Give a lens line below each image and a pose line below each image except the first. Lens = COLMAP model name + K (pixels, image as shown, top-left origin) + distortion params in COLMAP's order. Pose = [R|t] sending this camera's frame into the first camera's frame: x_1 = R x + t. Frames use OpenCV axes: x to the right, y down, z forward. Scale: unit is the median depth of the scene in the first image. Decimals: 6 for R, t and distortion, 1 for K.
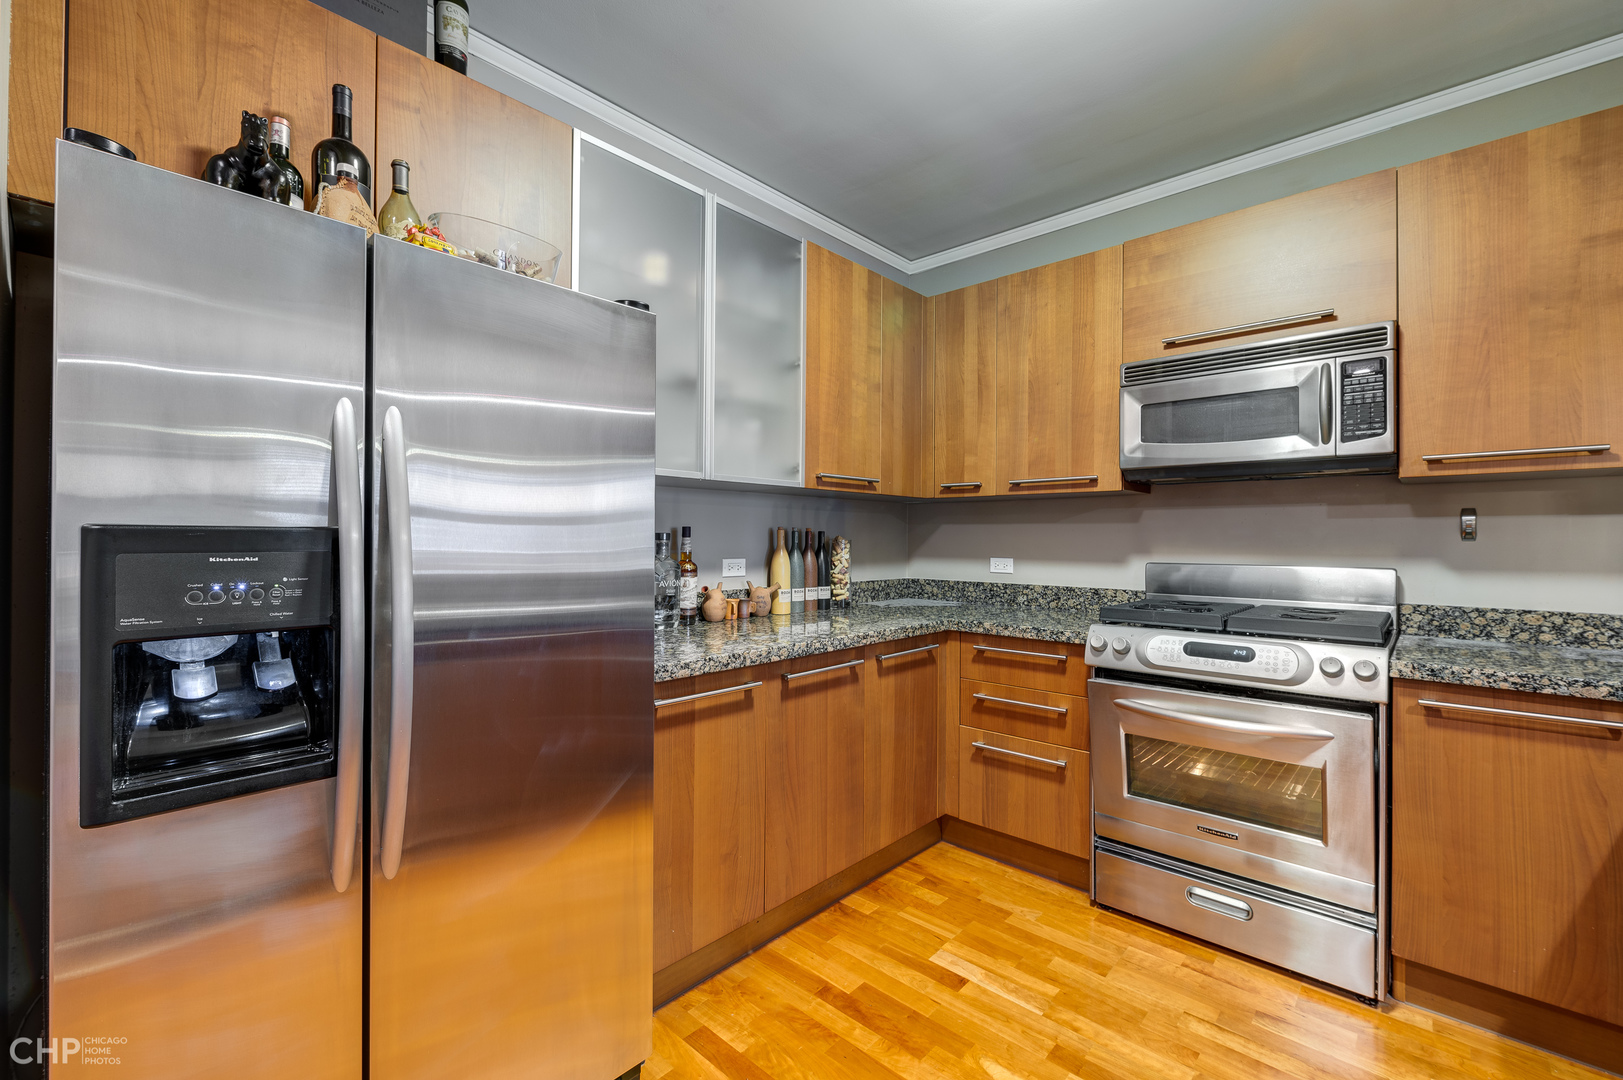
lens RADIAL K [[684.0, 0, 819.2], [0, 684.0, 534.8], [0, 0, 1]] dist [-0.002154, -0.000392]
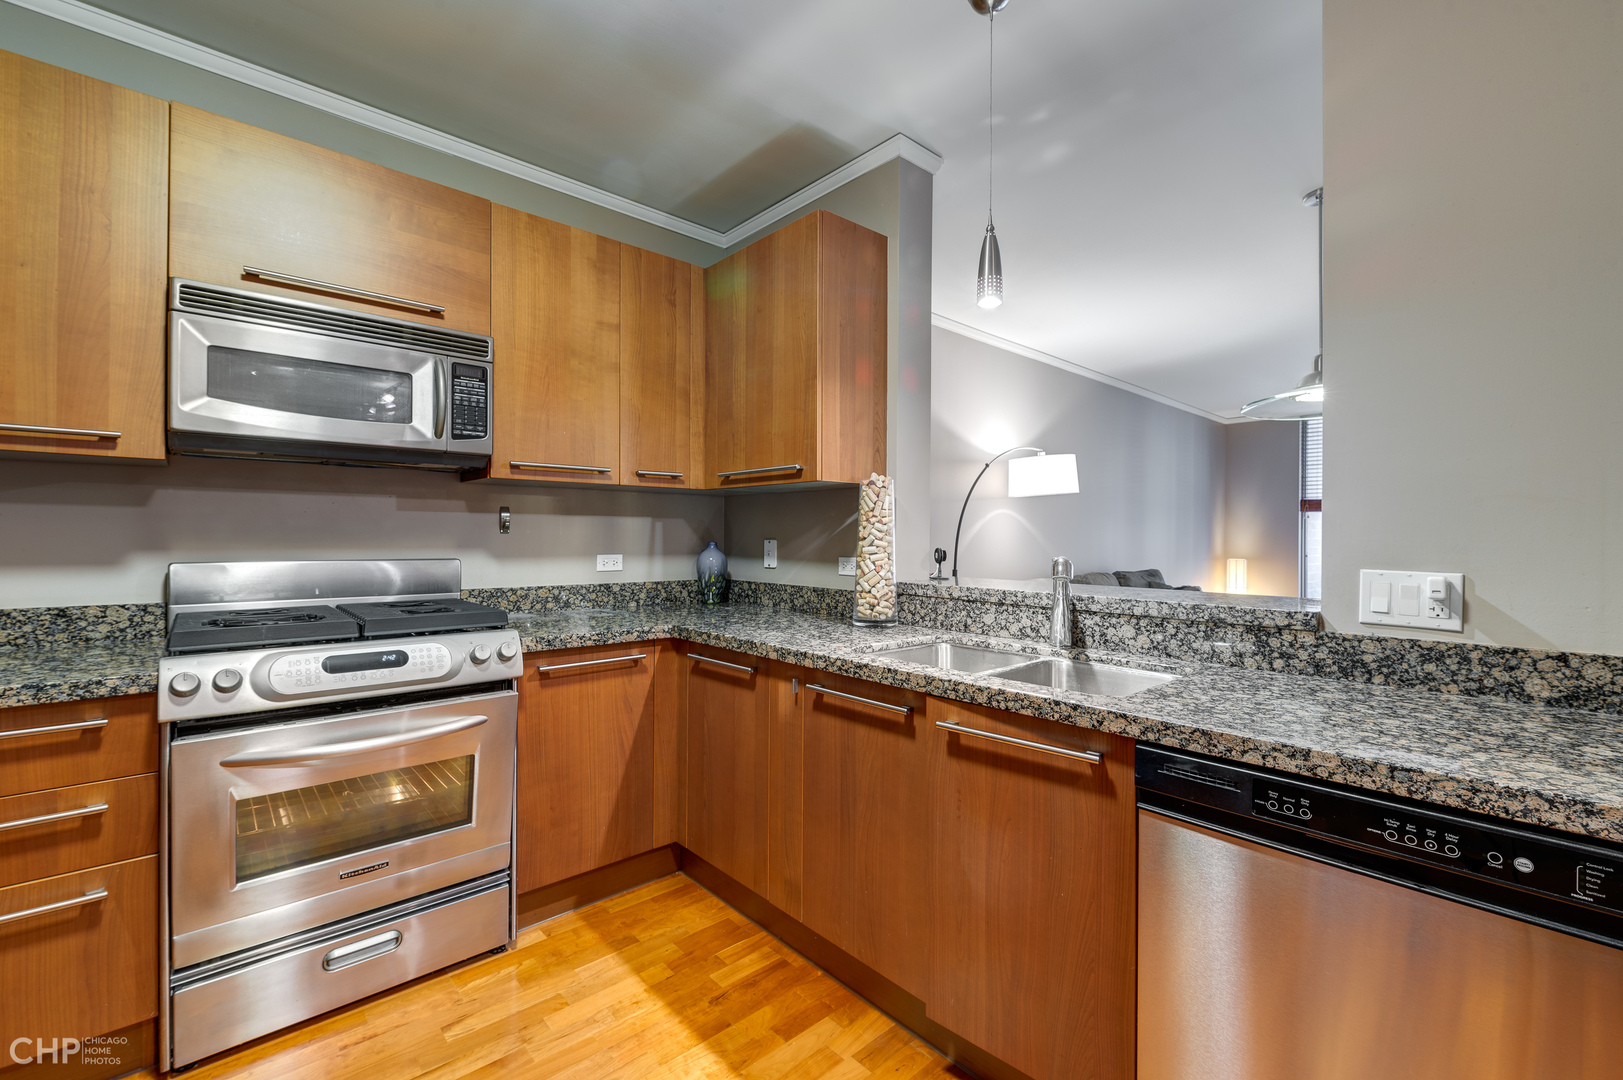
lens RADIAL K [[684.0, 0, 819.2], [0, 684.0, 534.8], [0, 0, 1]] dist [-0.002154, -0.000392]
pose [[0.094053, -0.002041, 0.995565, -0.199098], [-0.013166, 0.999908, 0.003293, -0.000171], [-0.995480, -0.013417, 0.094017, 0.309483]]
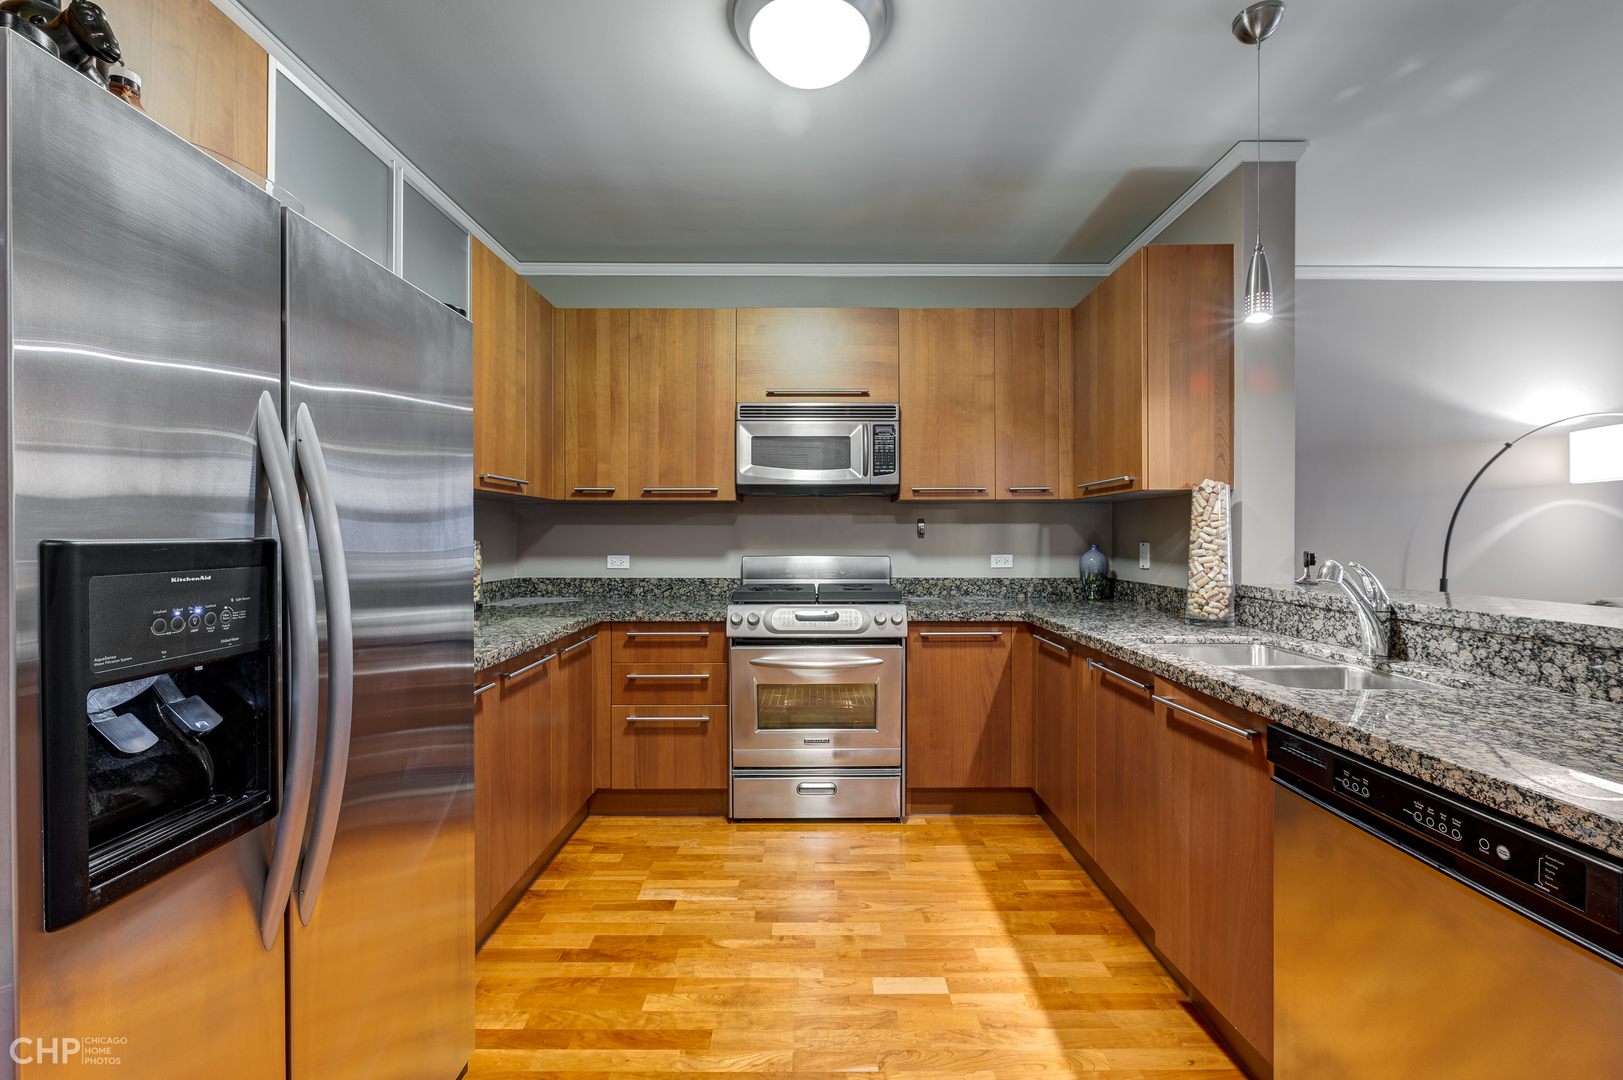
lens RADIAL K [[684.0, 0, 819.2], [0, 684.0, 534.8], [0, 0, 1]] dist [-0.002154, -0.000392]
pose [[0.734755, -0.003937, 0.678321, -0.350500], [-0.000817, 0.999977, 0.006689, -0.010111], [-0.678332, -0.005469, 0.734735, -0.059932]]
